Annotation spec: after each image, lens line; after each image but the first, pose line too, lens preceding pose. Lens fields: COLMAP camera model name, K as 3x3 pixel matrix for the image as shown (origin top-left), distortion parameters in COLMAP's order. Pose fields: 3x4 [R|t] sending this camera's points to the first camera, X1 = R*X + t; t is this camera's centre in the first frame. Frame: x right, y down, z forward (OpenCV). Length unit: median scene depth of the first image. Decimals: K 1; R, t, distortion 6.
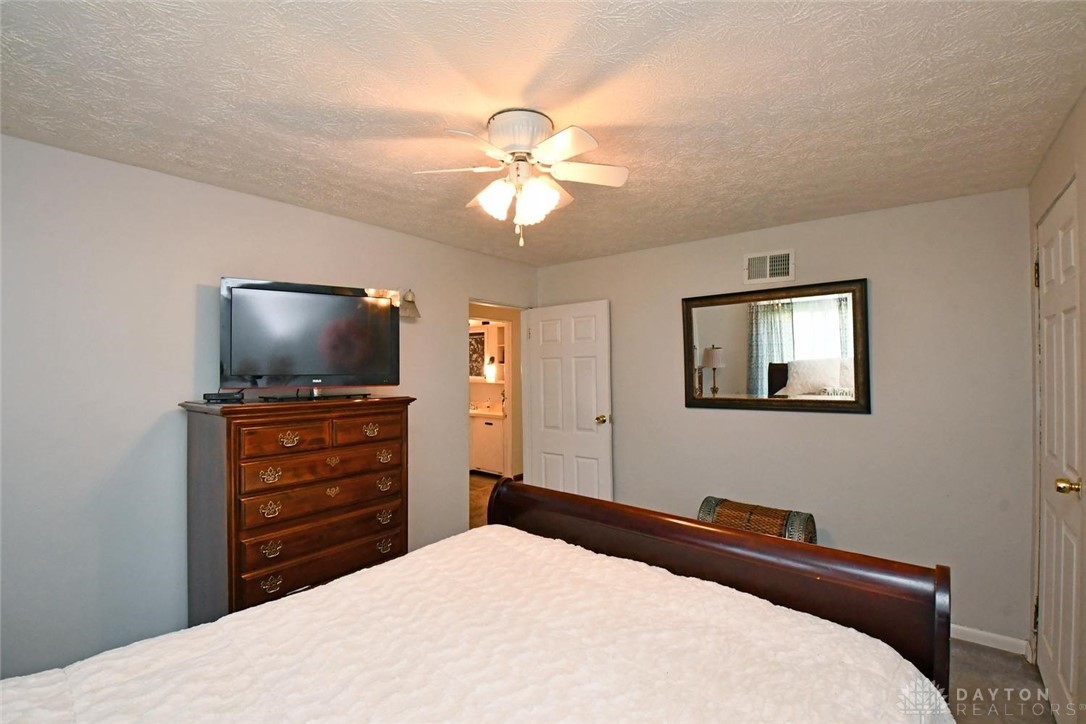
lens RADIAL K [[474.4, 0, 543.2], [0, 474.4, 366.1], [0, 0, 1]] dist [-0.015770, -0.004923]
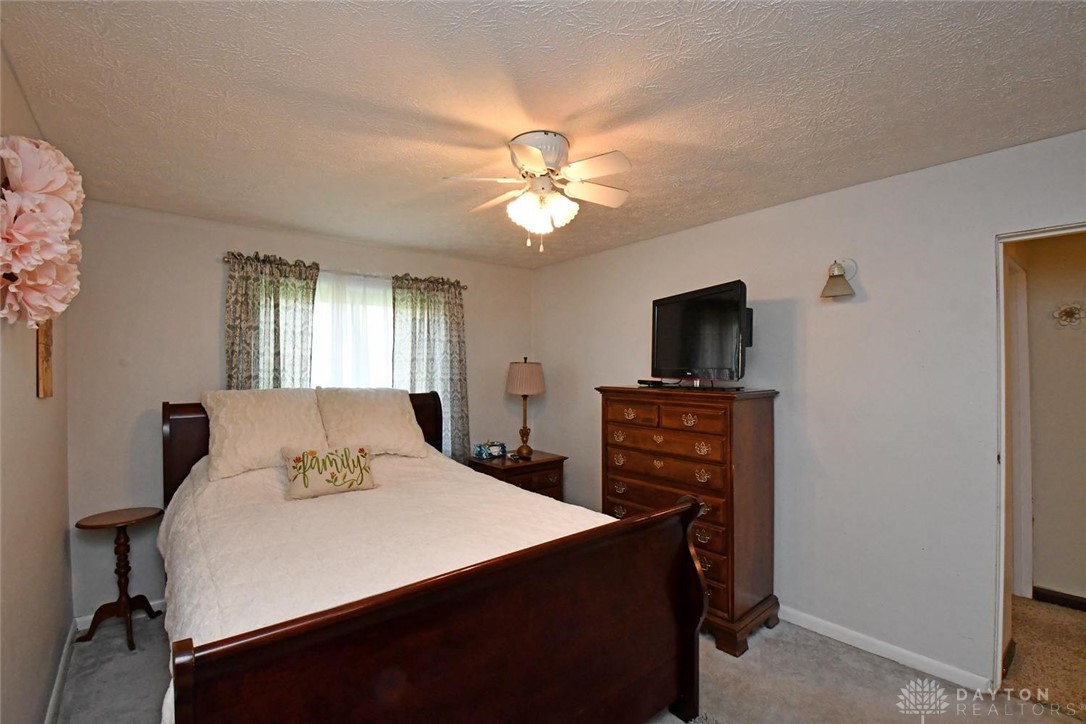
lens RADIAL K [[474.4, 0, 544.2], [0, 474.4, 363.1], [0, 0, 1]] dist [-0.015770, -0.004923]
pose [[-0.216870, -0.004008, -0.976192, 0.828644], [0.008144, 0.999949, -0.005915, 0.010169], [0.976166, -0.009233, -0.216827, 0.998128]]
